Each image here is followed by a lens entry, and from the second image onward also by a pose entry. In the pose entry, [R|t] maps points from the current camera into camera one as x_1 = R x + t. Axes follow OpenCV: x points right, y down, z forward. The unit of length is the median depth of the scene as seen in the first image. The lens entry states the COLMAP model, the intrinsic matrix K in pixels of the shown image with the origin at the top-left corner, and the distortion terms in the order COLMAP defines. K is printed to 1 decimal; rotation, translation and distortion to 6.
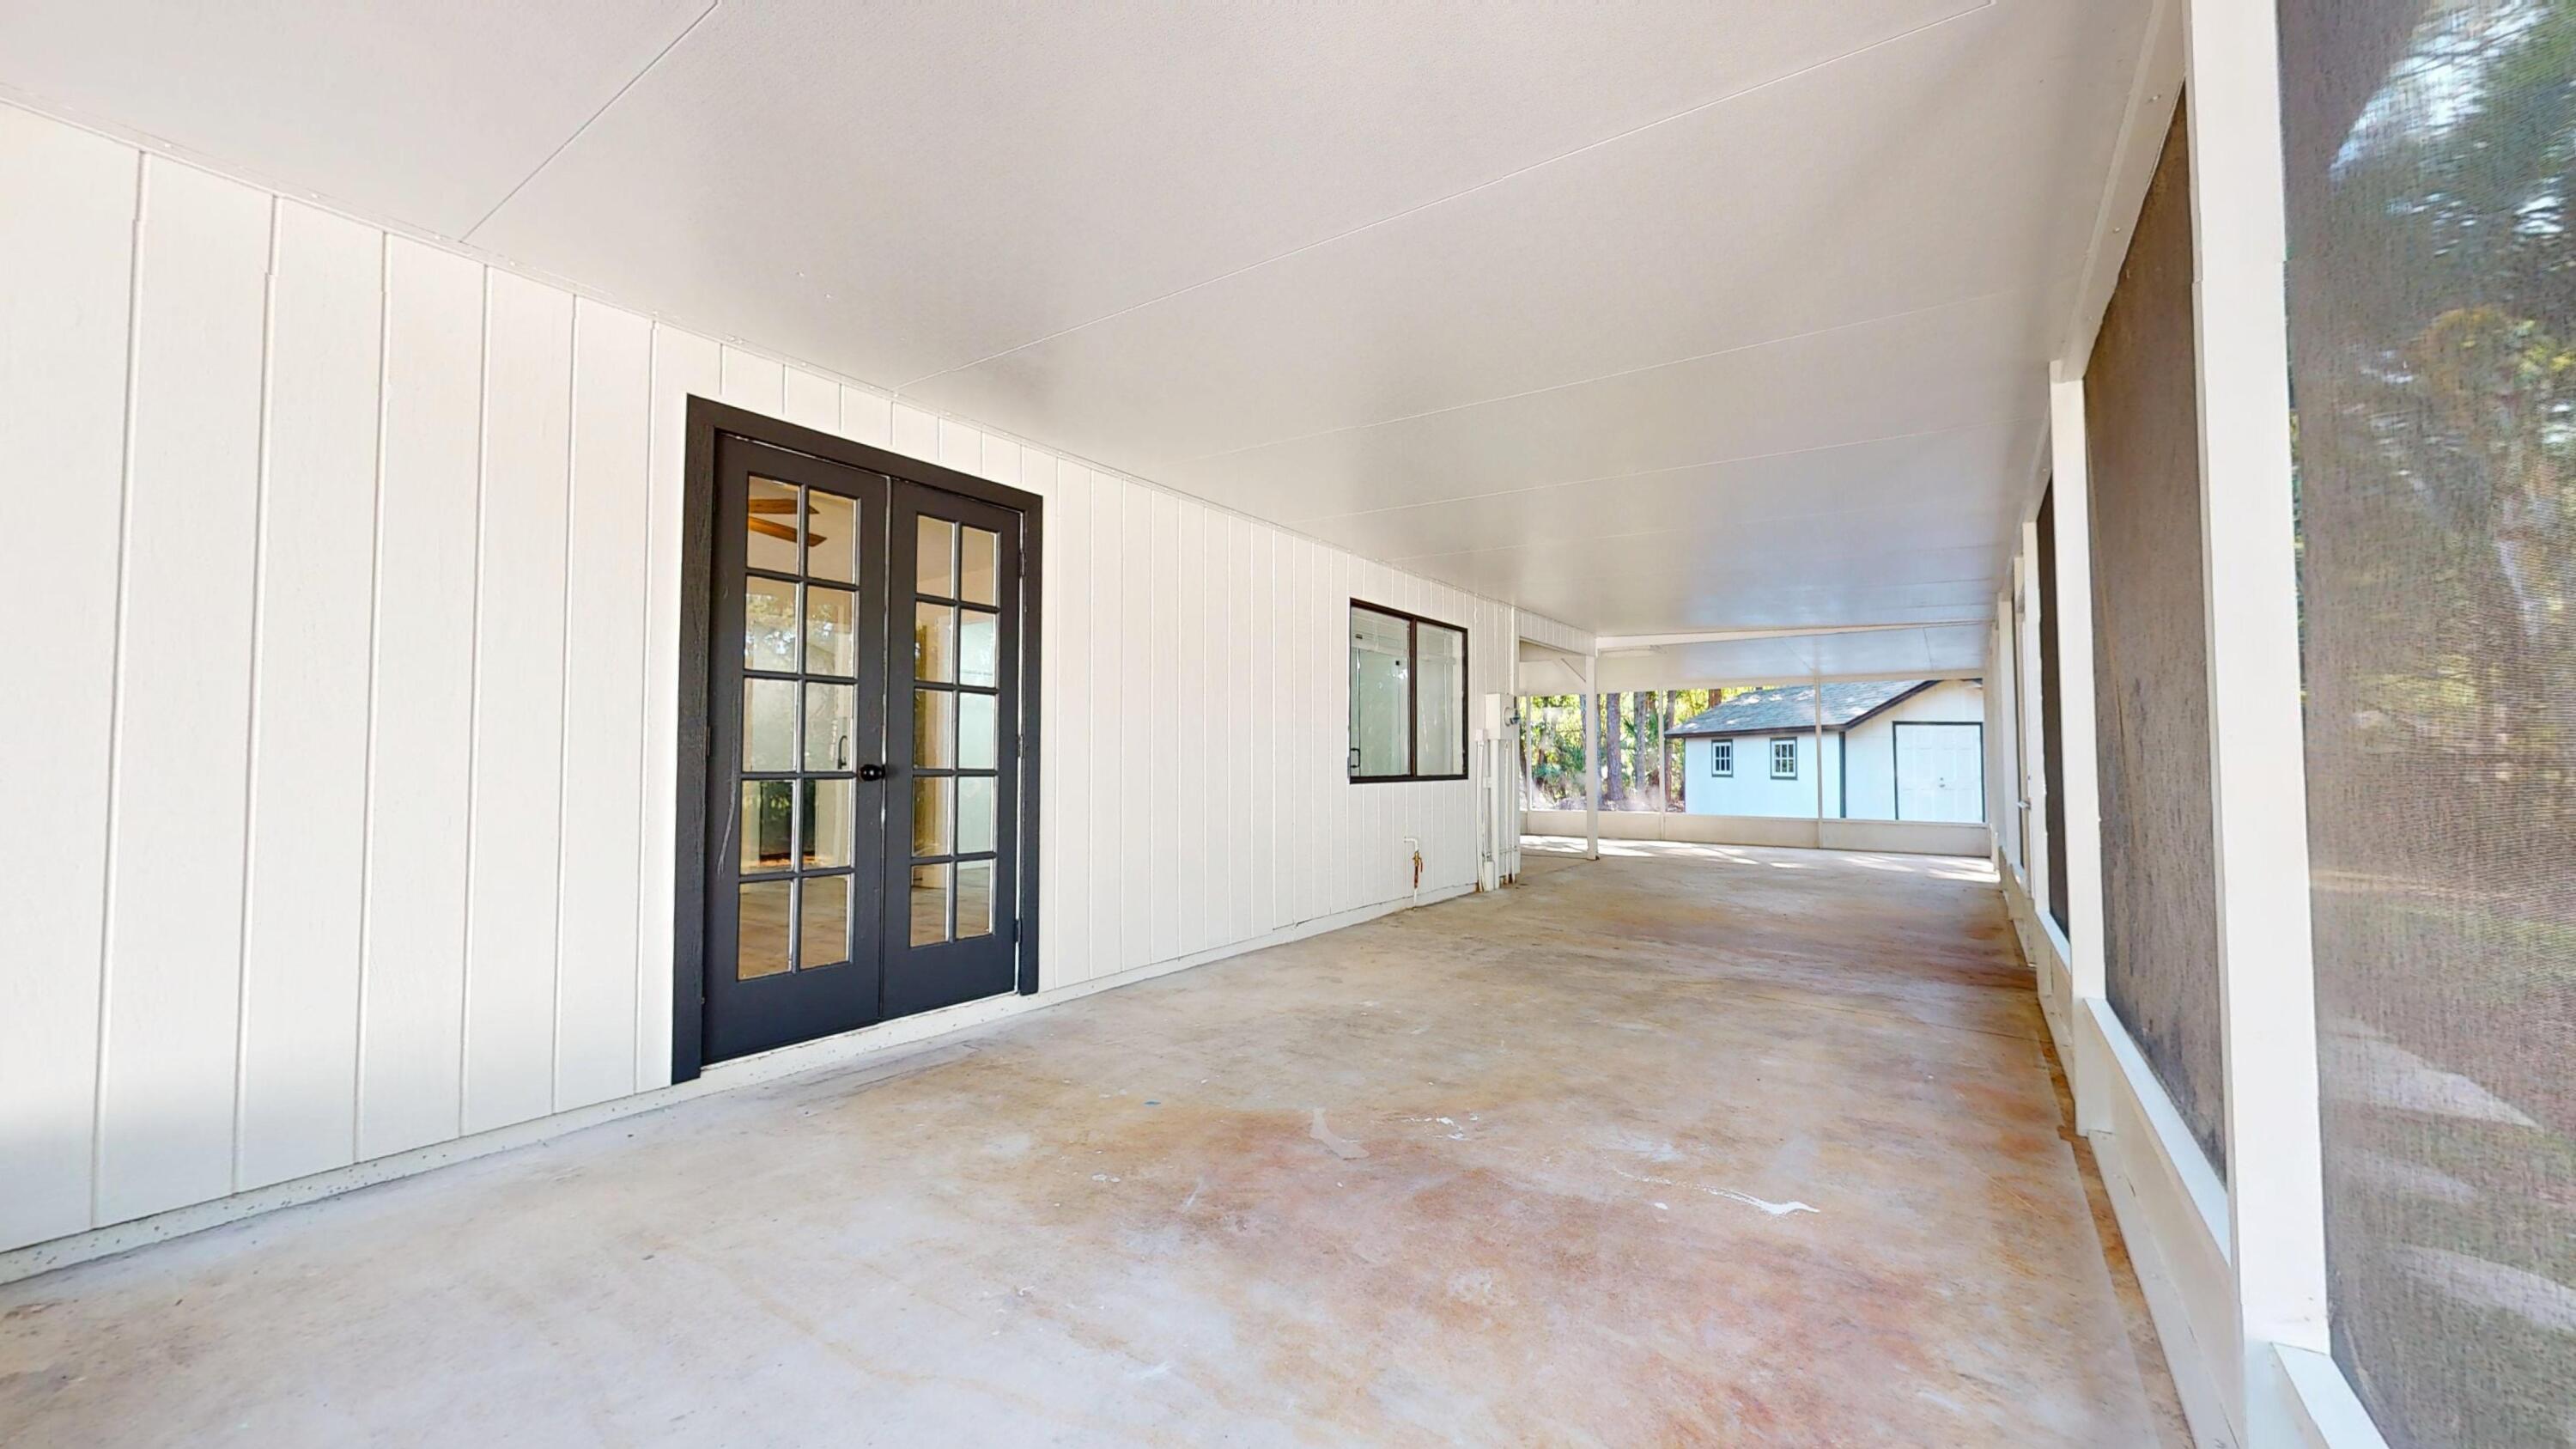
lens RADIAL K [[945.6, 0, 1288.0], [0, 945.6, 724.5], [0, 0, 1]] dist [0.000063, -0.000123]
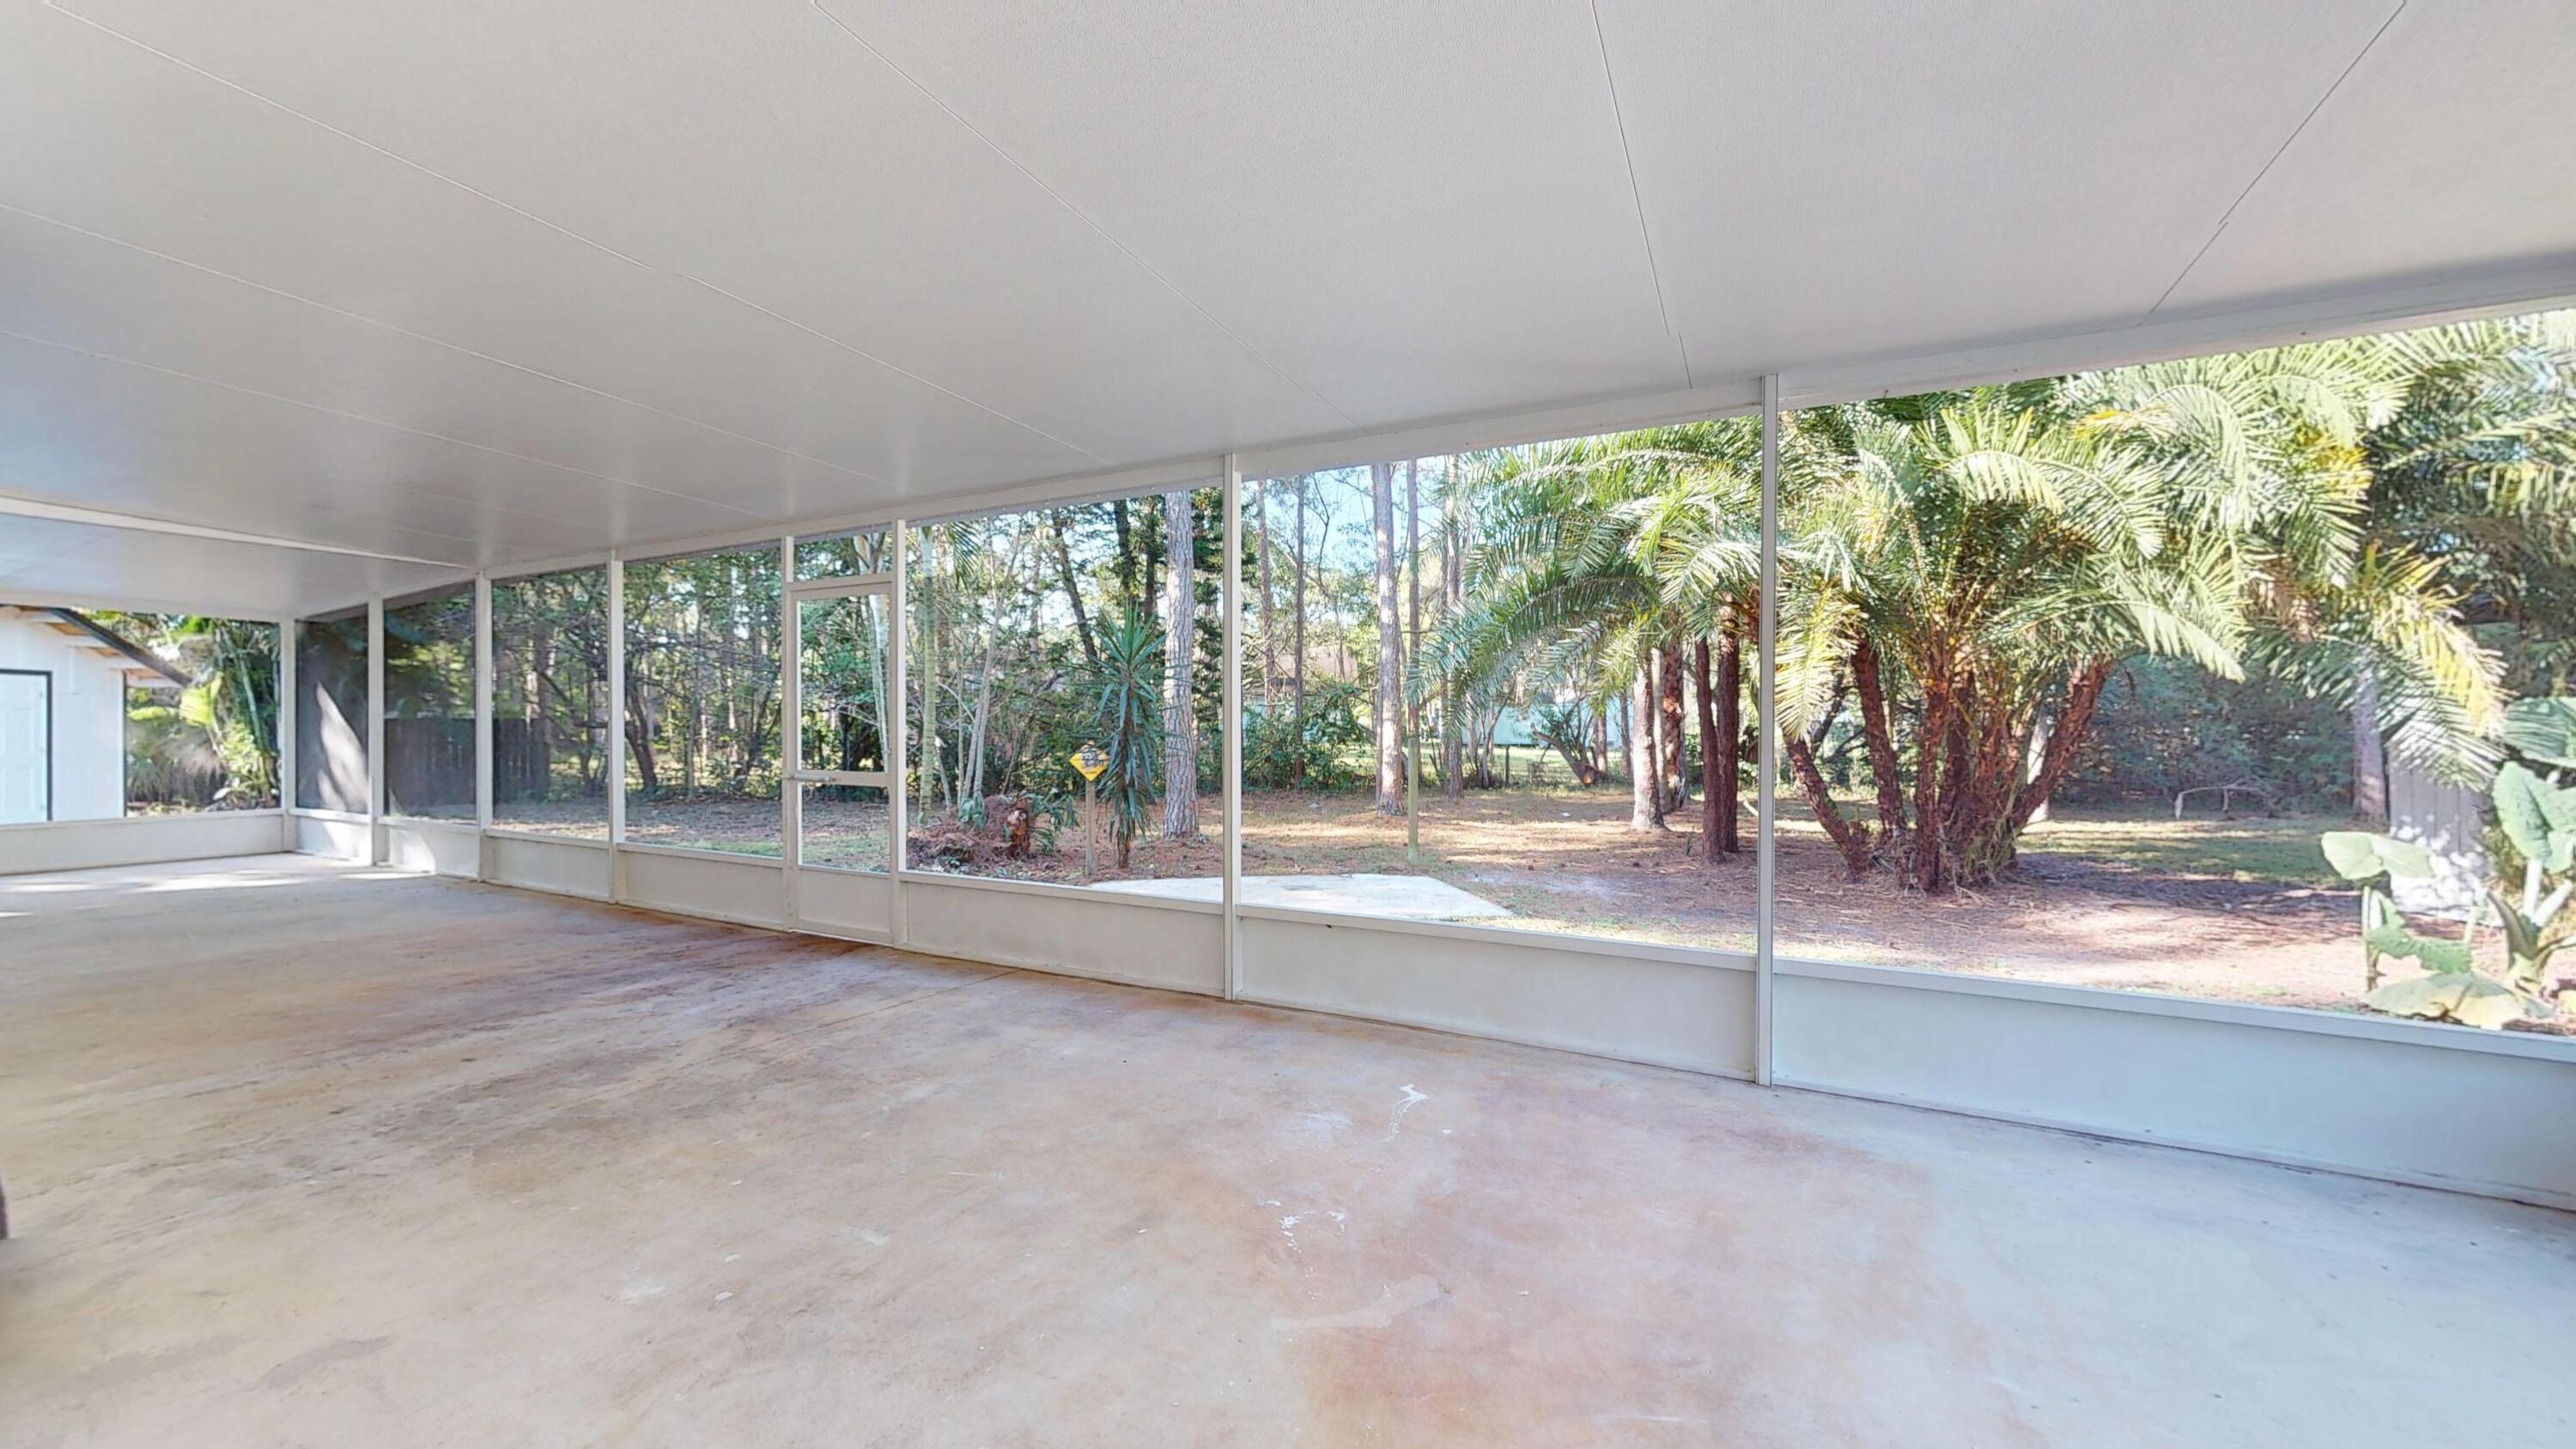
lens RADIAL K [[945.6, 0, 1288.0], [0, 945.6, 724.5], [0, 0, 1]] dist [0.000063, -0.000123]
pose [[-0.137434, -0.001011, 0.990510, -0.625297], [-0.039157, 0.999223, -0.004413, 0.019216], [-0.989737, -0.039392, -0.137366, 1.178445]]
